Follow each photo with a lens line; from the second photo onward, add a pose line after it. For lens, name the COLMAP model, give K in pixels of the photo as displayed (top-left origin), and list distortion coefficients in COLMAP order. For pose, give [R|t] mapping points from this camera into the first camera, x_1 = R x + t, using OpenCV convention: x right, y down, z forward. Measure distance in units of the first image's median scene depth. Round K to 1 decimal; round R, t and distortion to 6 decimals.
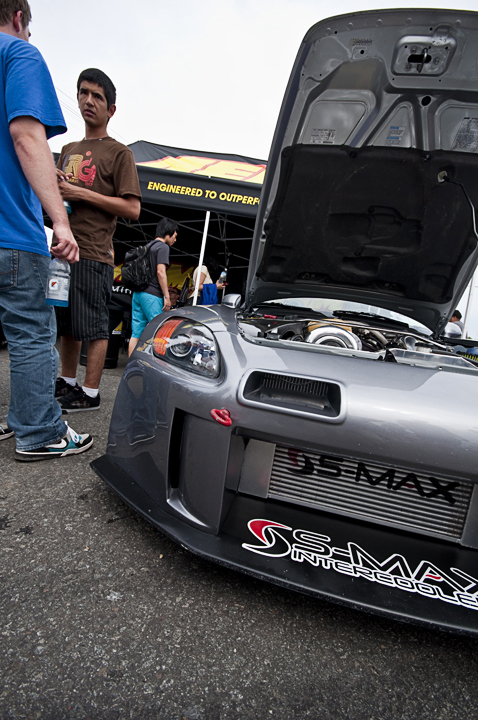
lens RADIAL K [[319.4, 0, 239.0], [0, 319.4, 360.0], [0, 0, 1]] dist [0.019408, -0.019527]
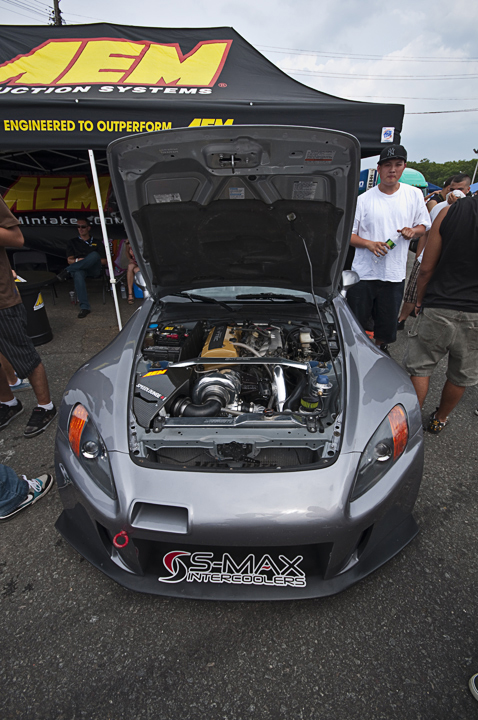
lens RADIAL K [[329.3, 0, 242.9], [0, 329.3, 359.8], [0, 0, 1]] dist [0.022352, -0.019511]
pose [[0.976093, -0.208447, 0.061582, 0.422662], [0.168173, 0.903776, 0.393582, -0.802078], [-0.137697, -0.373816, 0.917225, -0.186527]]
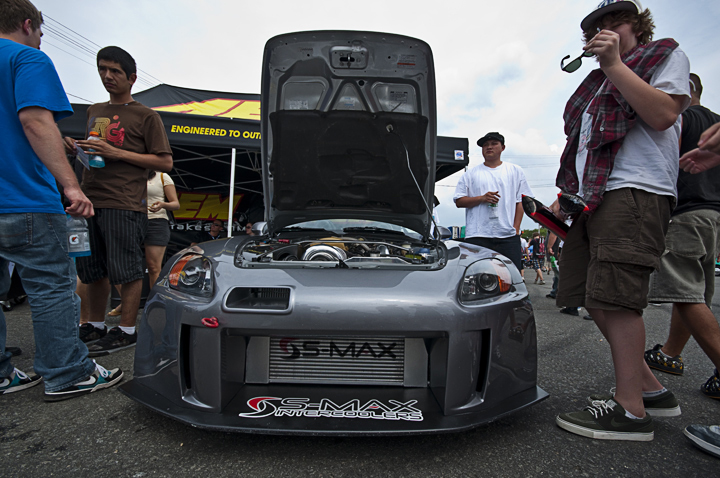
lens RADIAL K [[324.4, 0, 360.8], [0, 324.4, 241.1], [0, 0, 1]] dist [0.011480, -0.013898]
pose [[0.973638, -0.119750, 0.194138, 0.240814], [0.139899, 0.985732, -0.093593, 0.032342], [-0.180160, 0.118286, 0.976499, -0.390676]]
